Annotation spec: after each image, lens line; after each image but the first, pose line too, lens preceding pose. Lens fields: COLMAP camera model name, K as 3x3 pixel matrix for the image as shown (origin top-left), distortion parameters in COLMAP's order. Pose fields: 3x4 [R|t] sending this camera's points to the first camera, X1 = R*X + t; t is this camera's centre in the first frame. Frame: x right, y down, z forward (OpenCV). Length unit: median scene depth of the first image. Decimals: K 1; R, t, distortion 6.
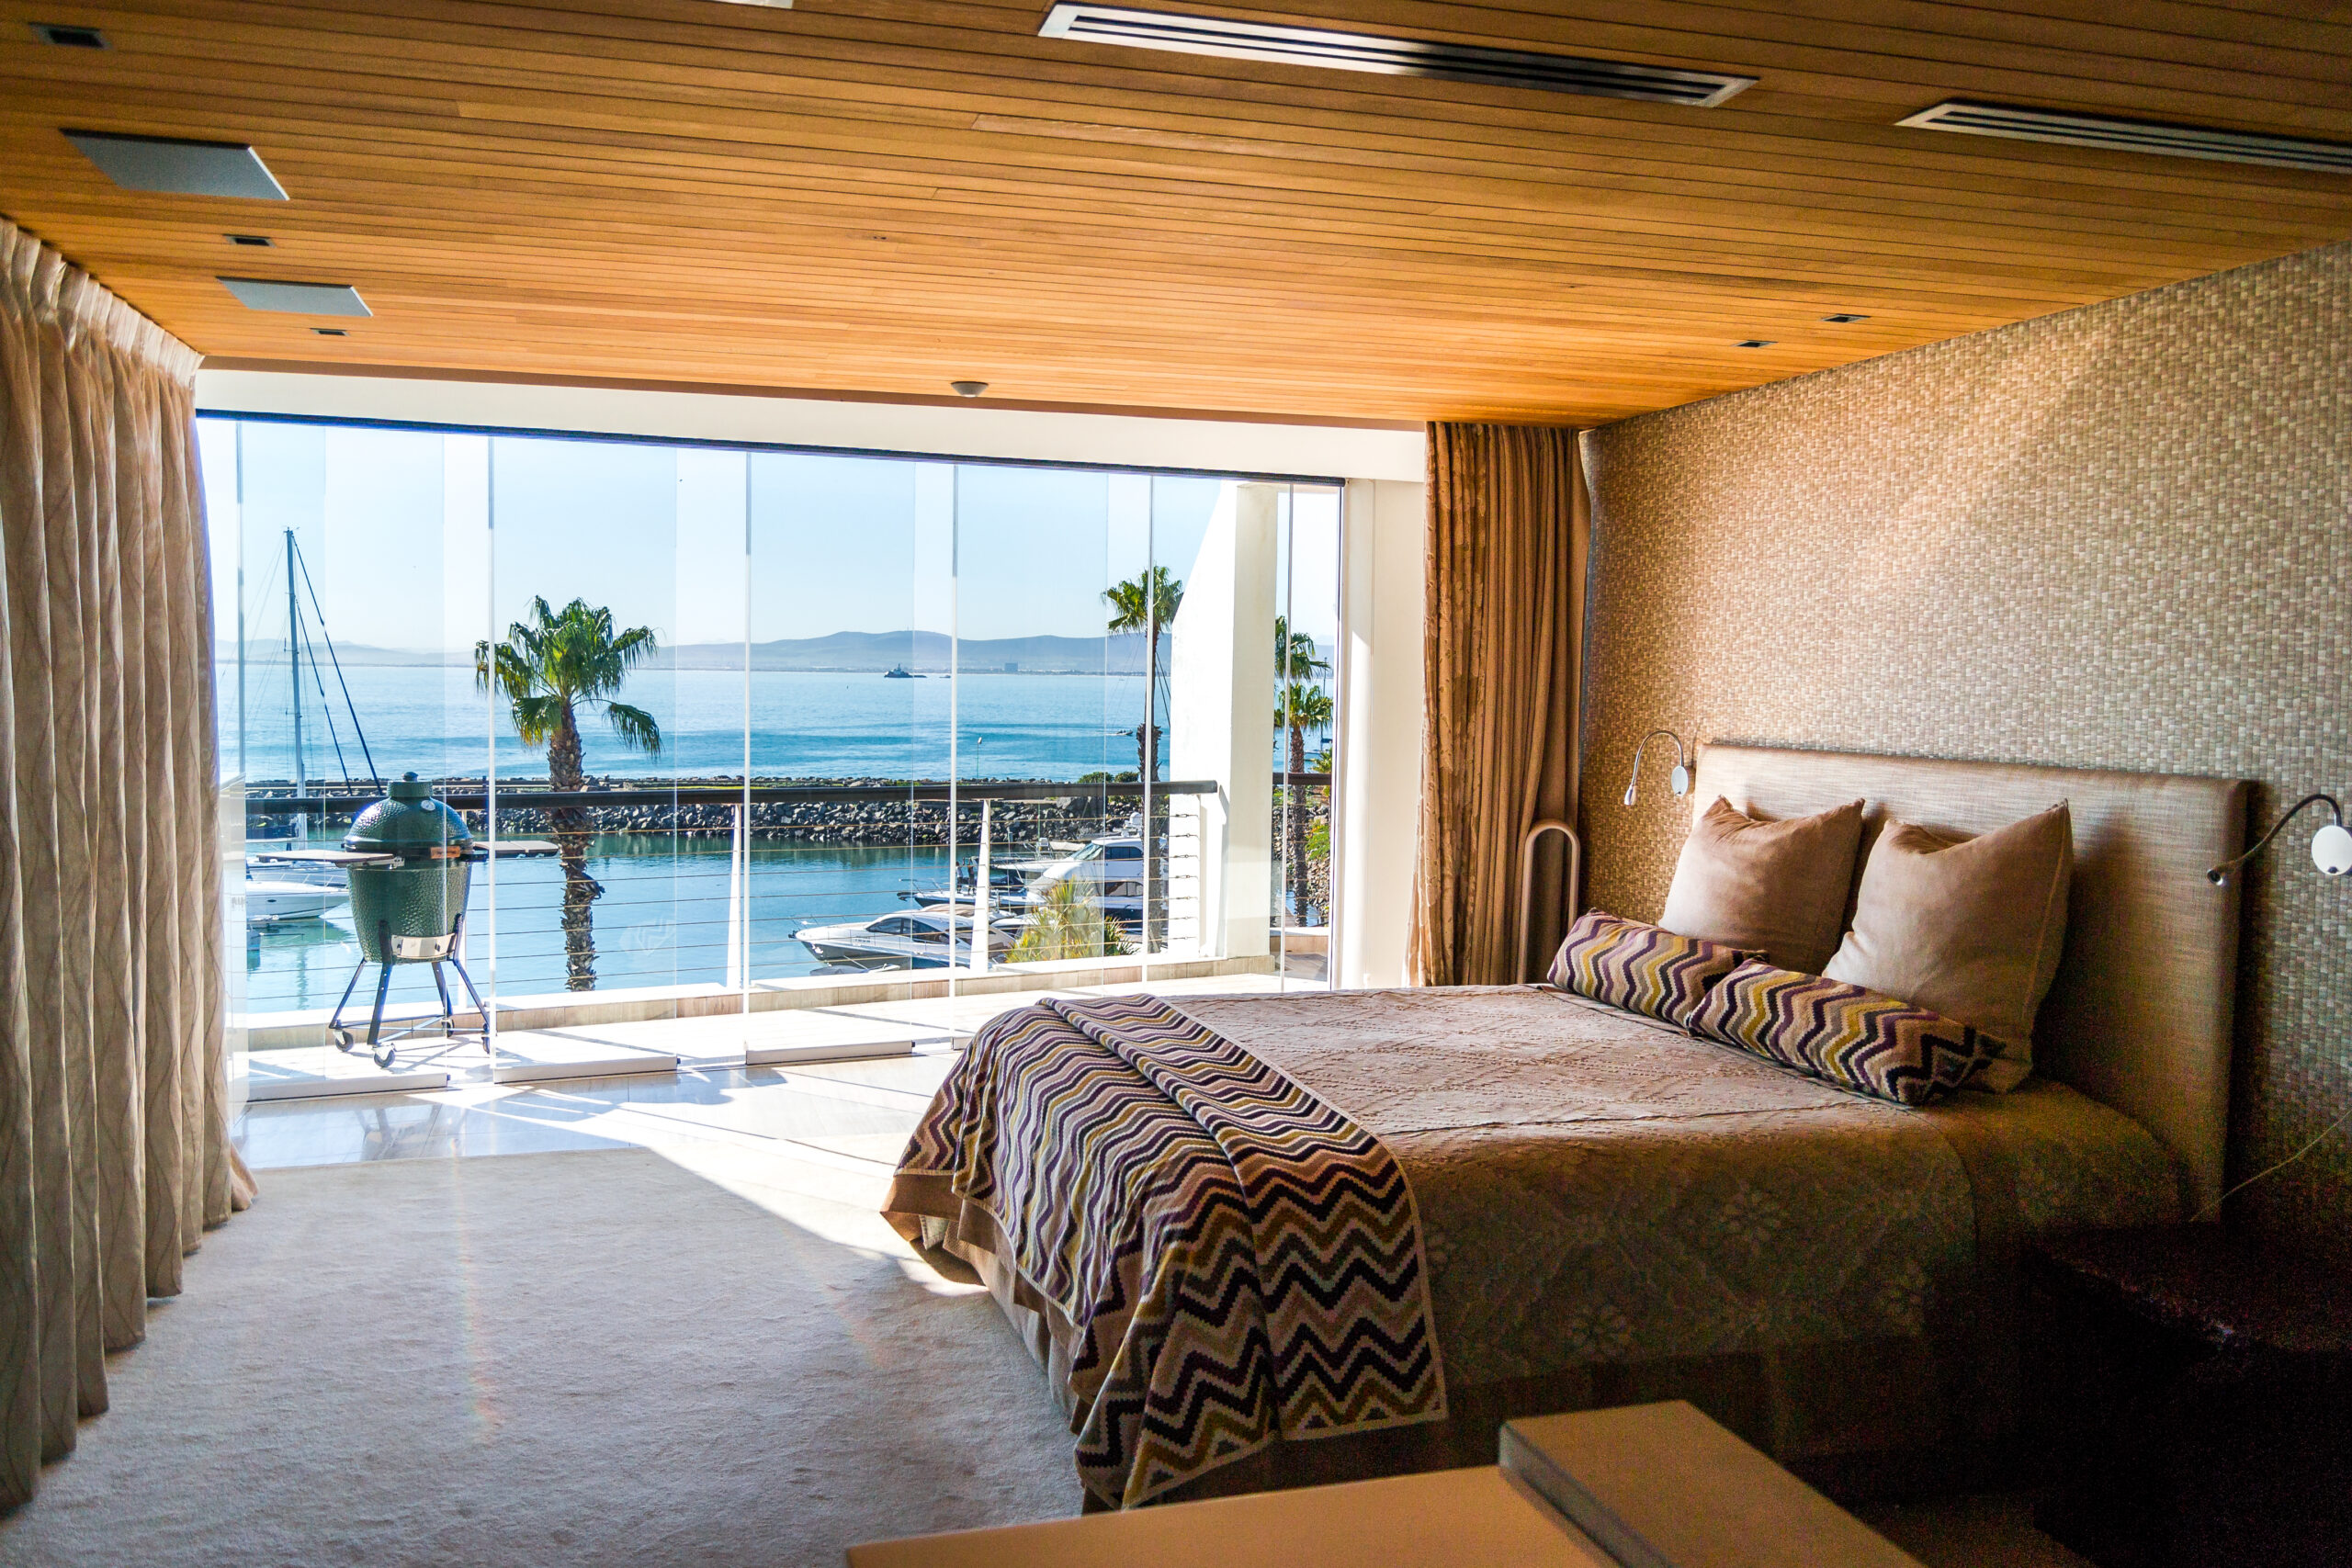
lens RADIAL K [[1849.0, 0, 1176.0], [0, 1849.0, 784.0], [0, 0, 1]] dist [-0.012192, -0.002270]
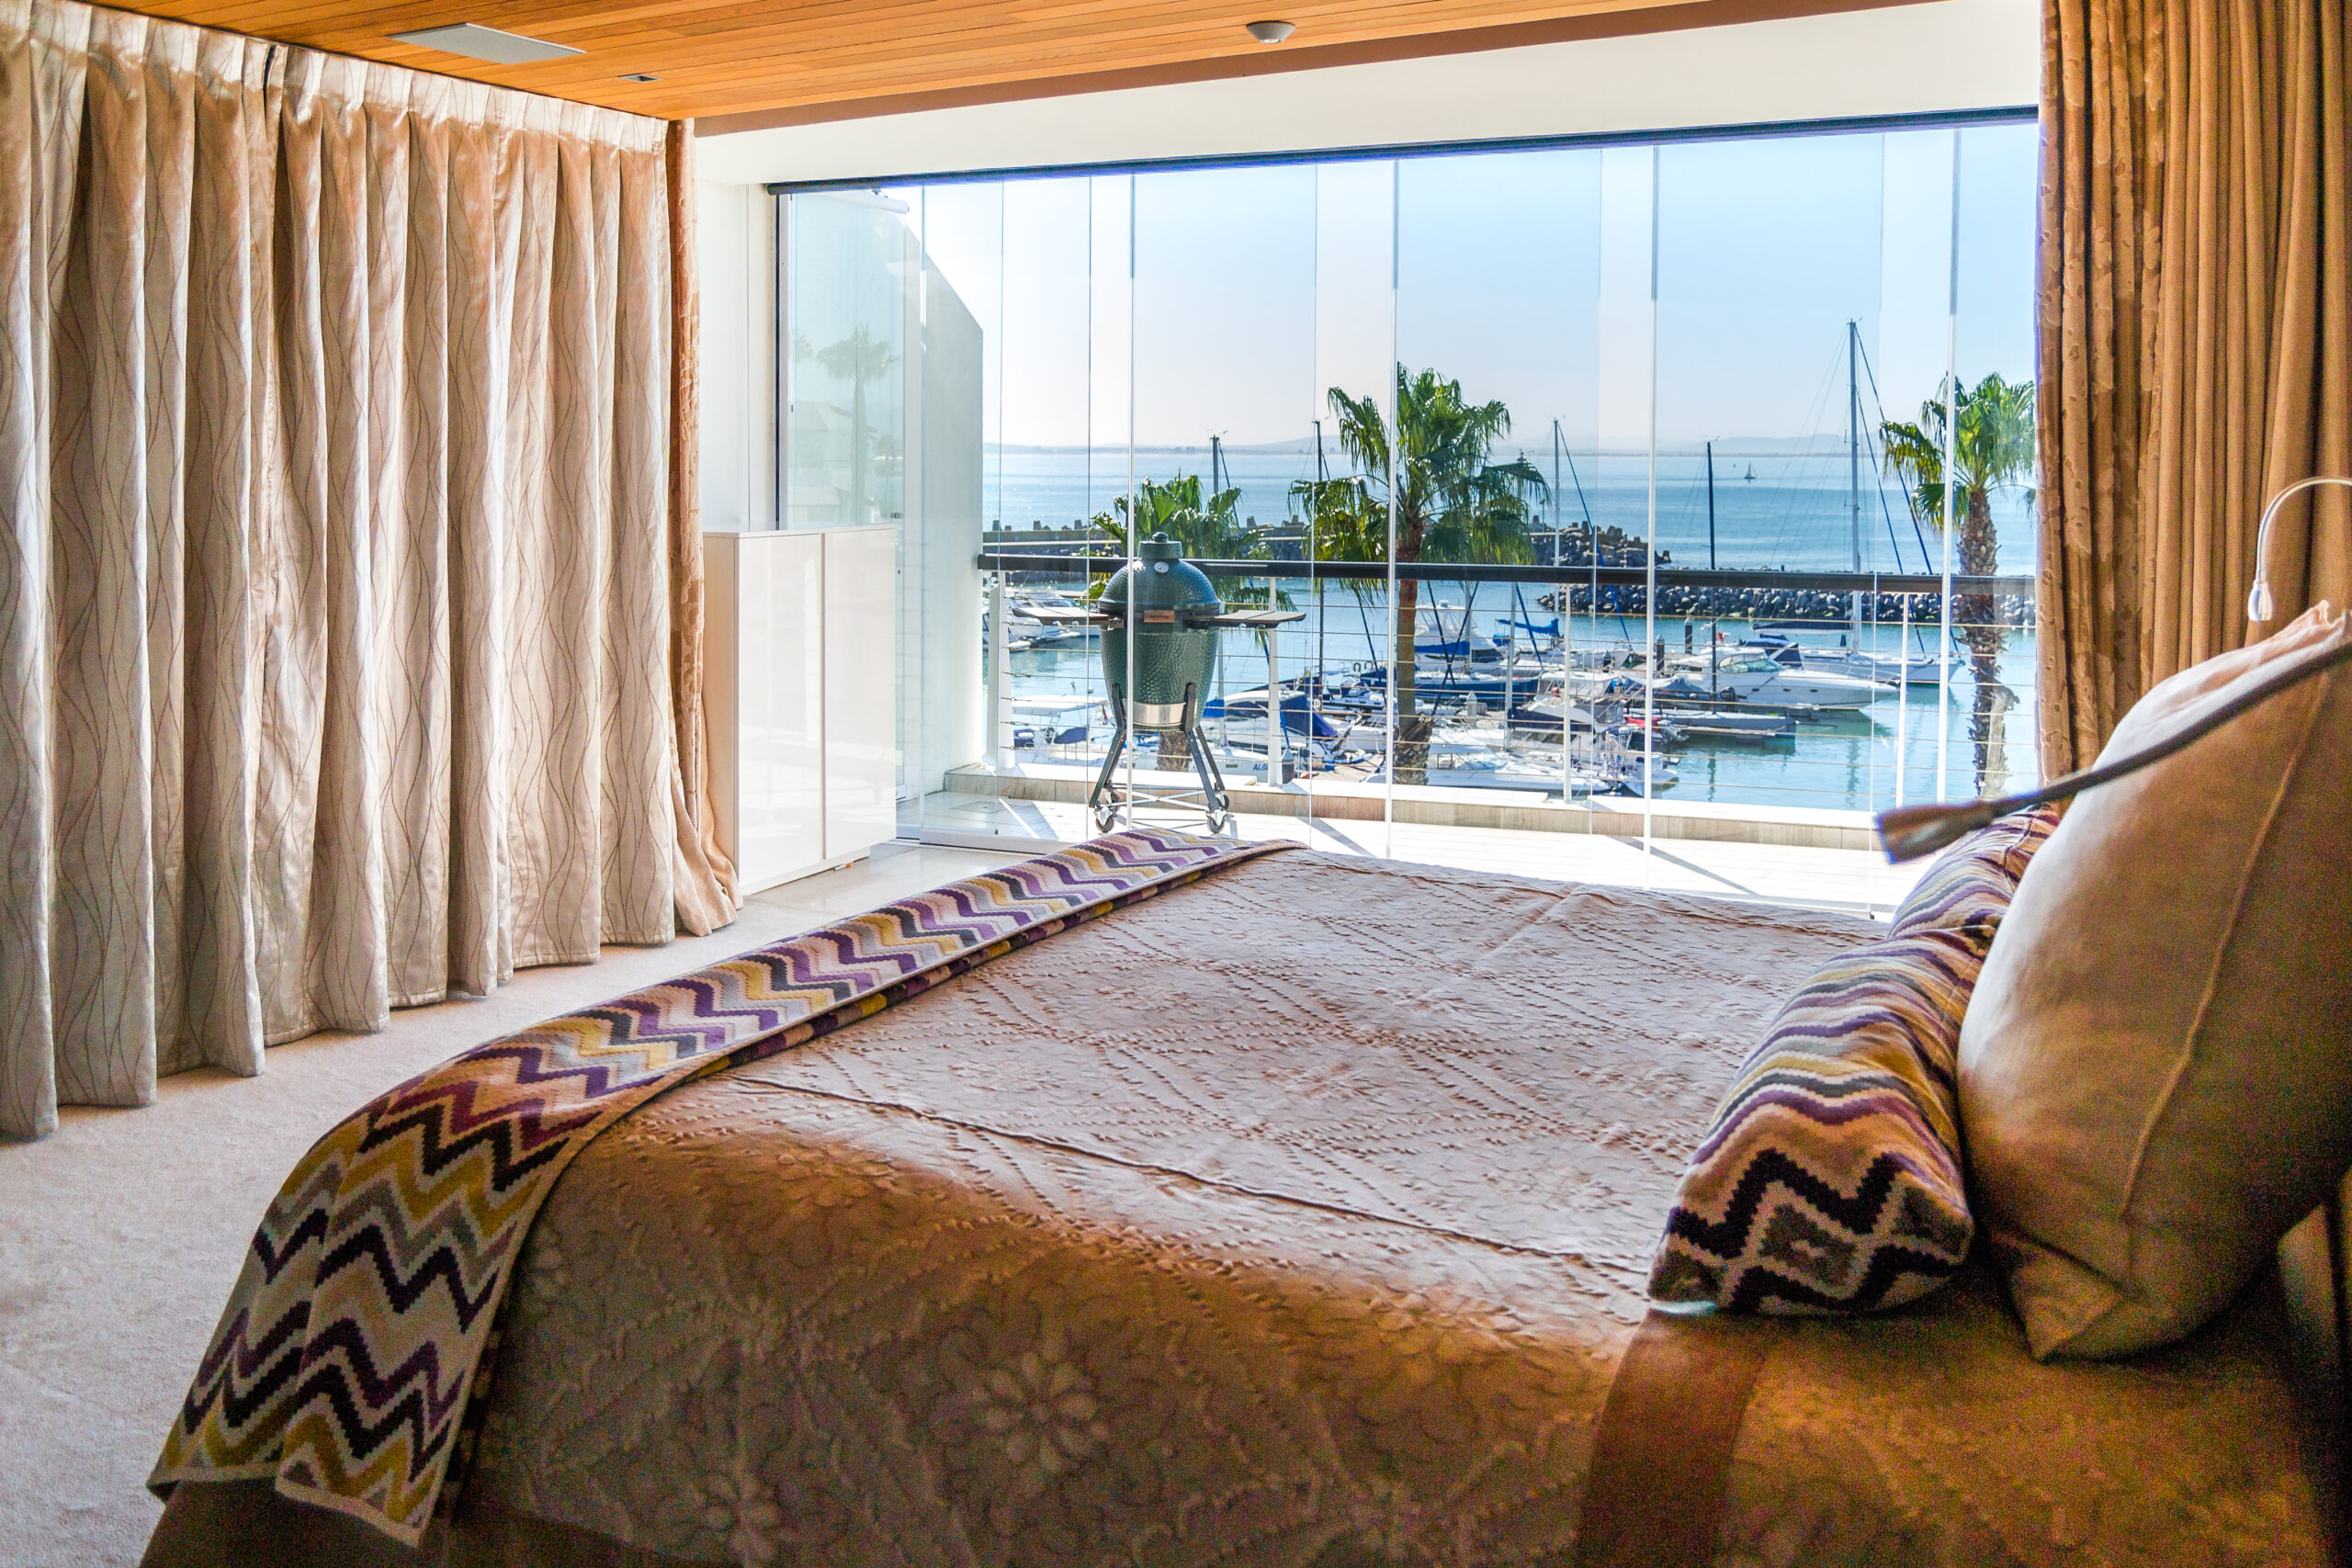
lens RADIAL K [[1930.6, 0, 1179.7], [0, 1930.6, 536.6], [0, 0, 1]] dist [-0.005710, 0.004121]
pose [[0.690908, 0.020850, -0.722642, 0.524761], [-0.037851, 0.999256, -0.007358, 0.004149], [0.721951, 0.032437, 0.691183, 0.498494]]
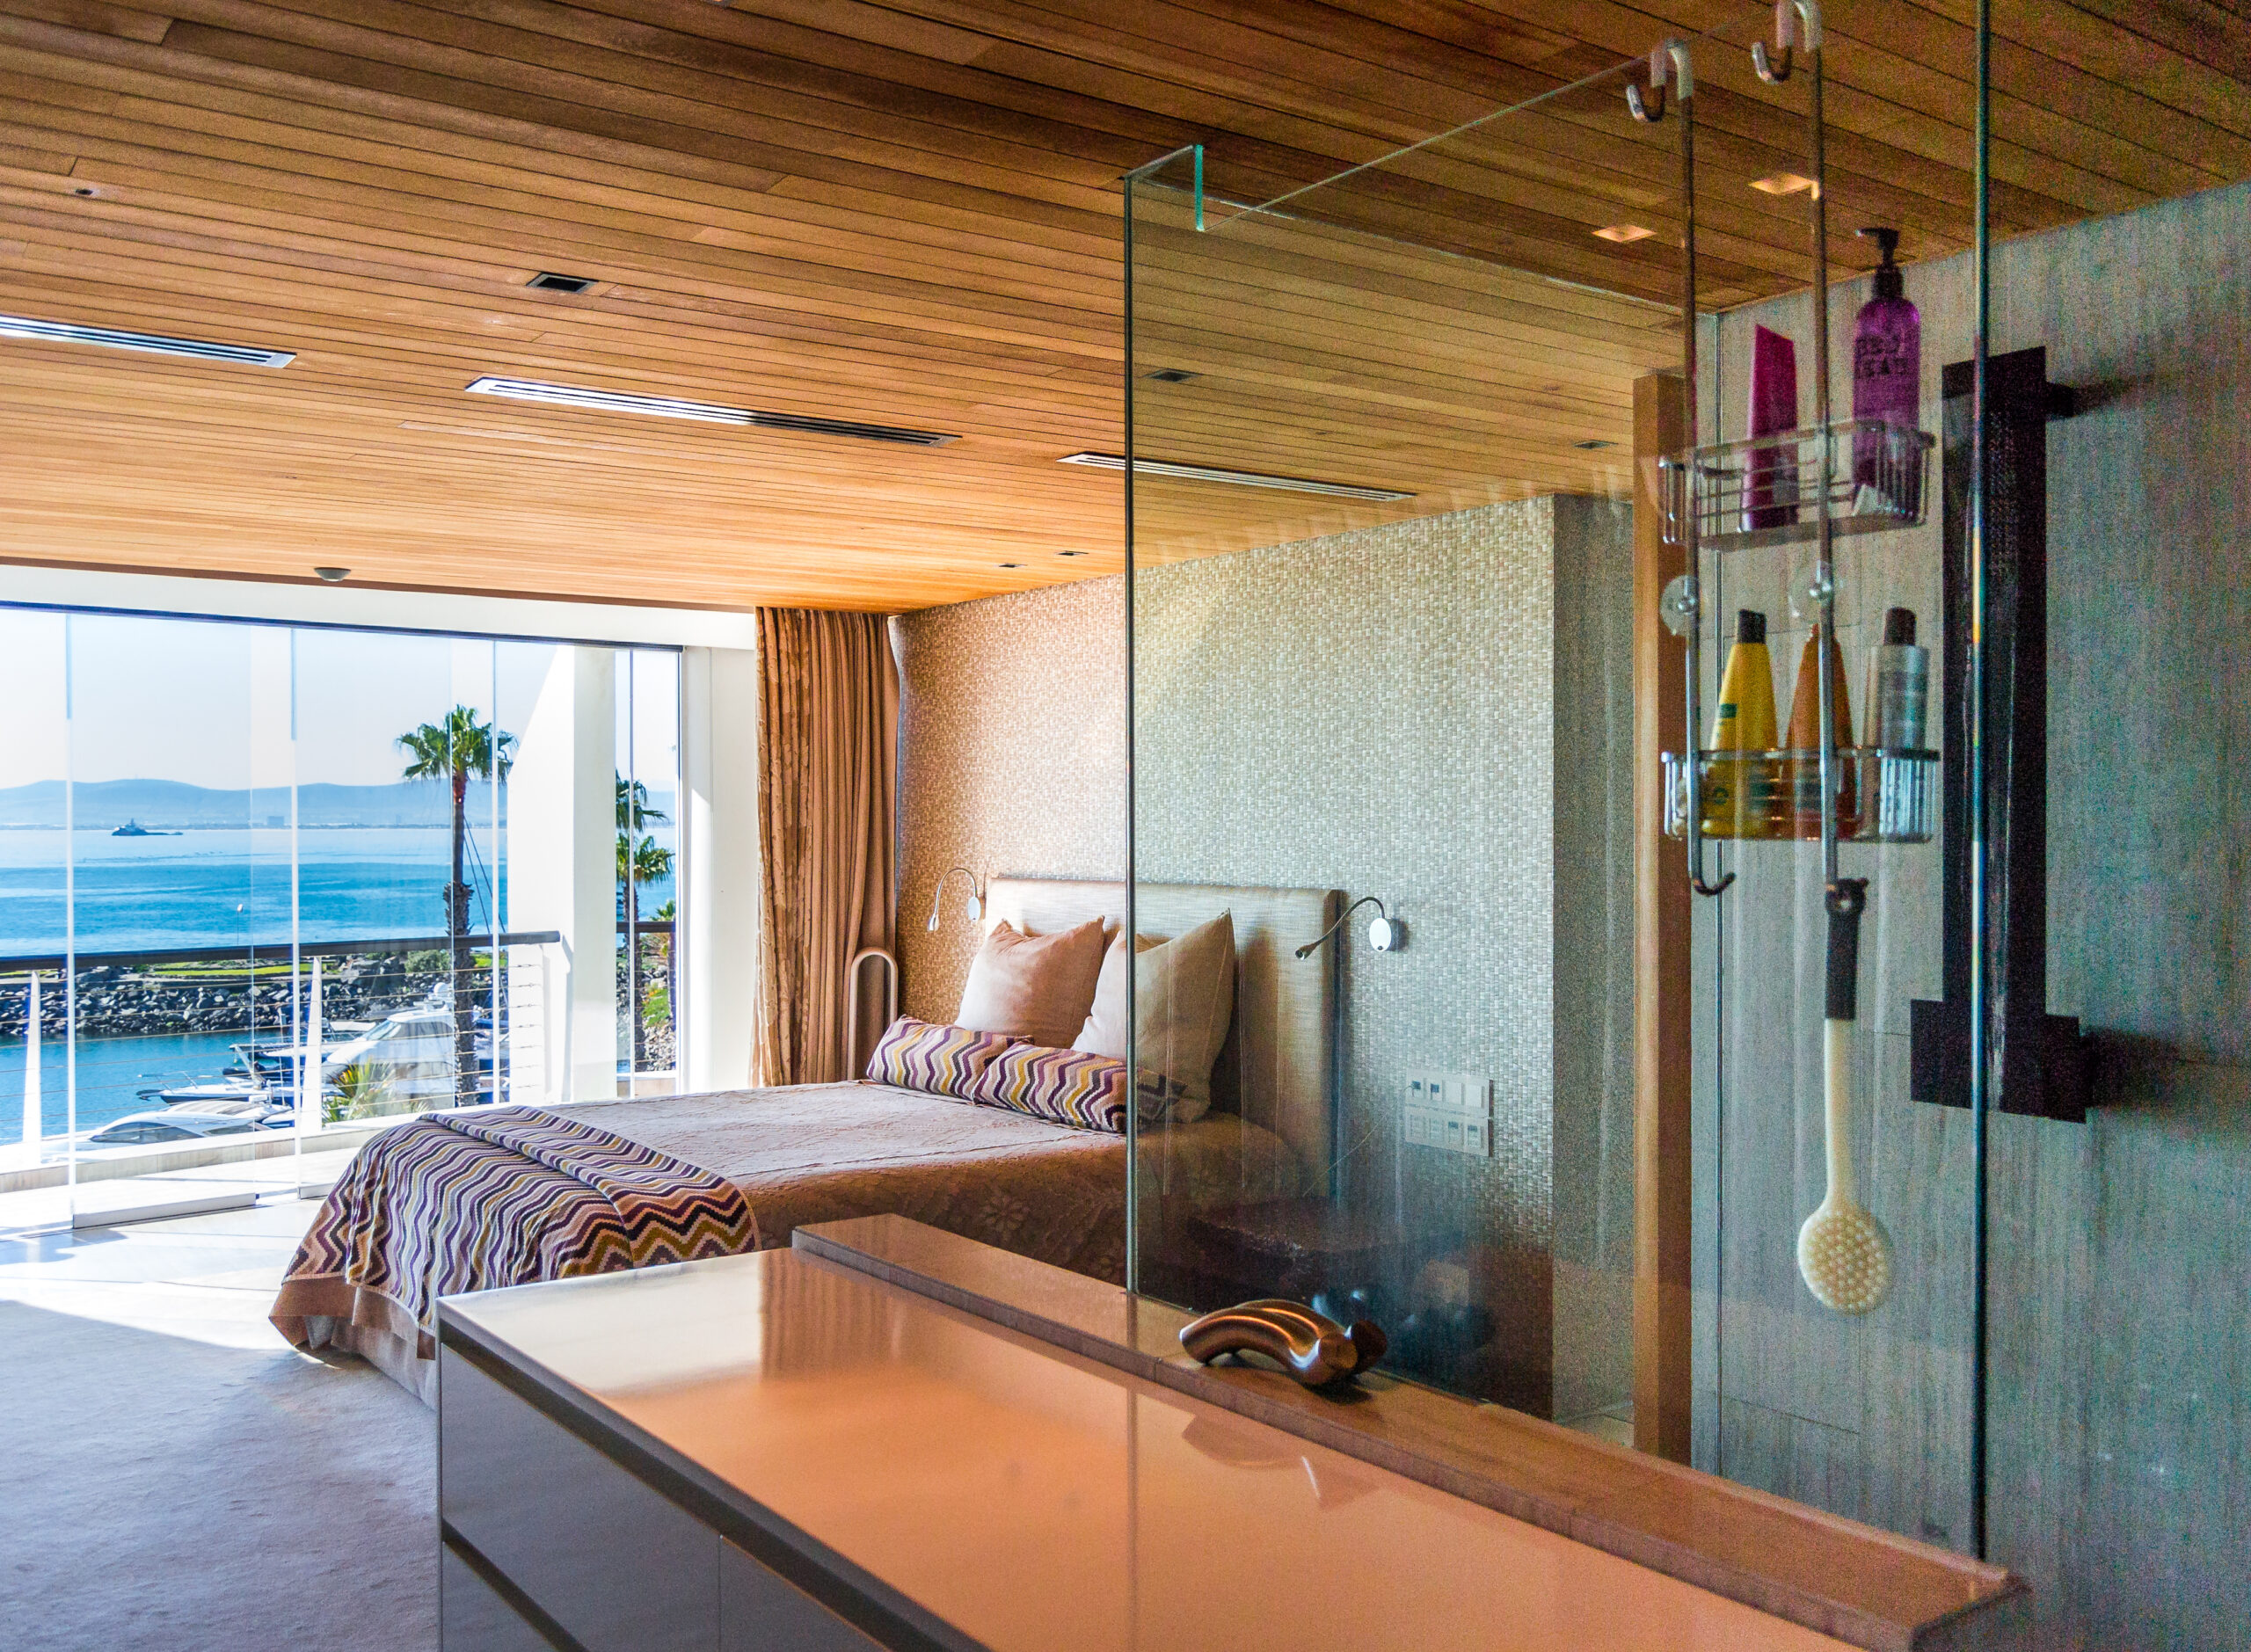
lens RADIAL K [[1984.2, 0, 1214.3], [0, 1984.2, 828.8], [0, 0, 1]] dist [-0.001068, 0.009642]
pose [[0.938072, -0.016928, 0.346027, -0.036039], [0.035905, 0.998177, -0.048506, 0.017526], [-0.344575, 0.057926, 0.936970, -0.338603]]
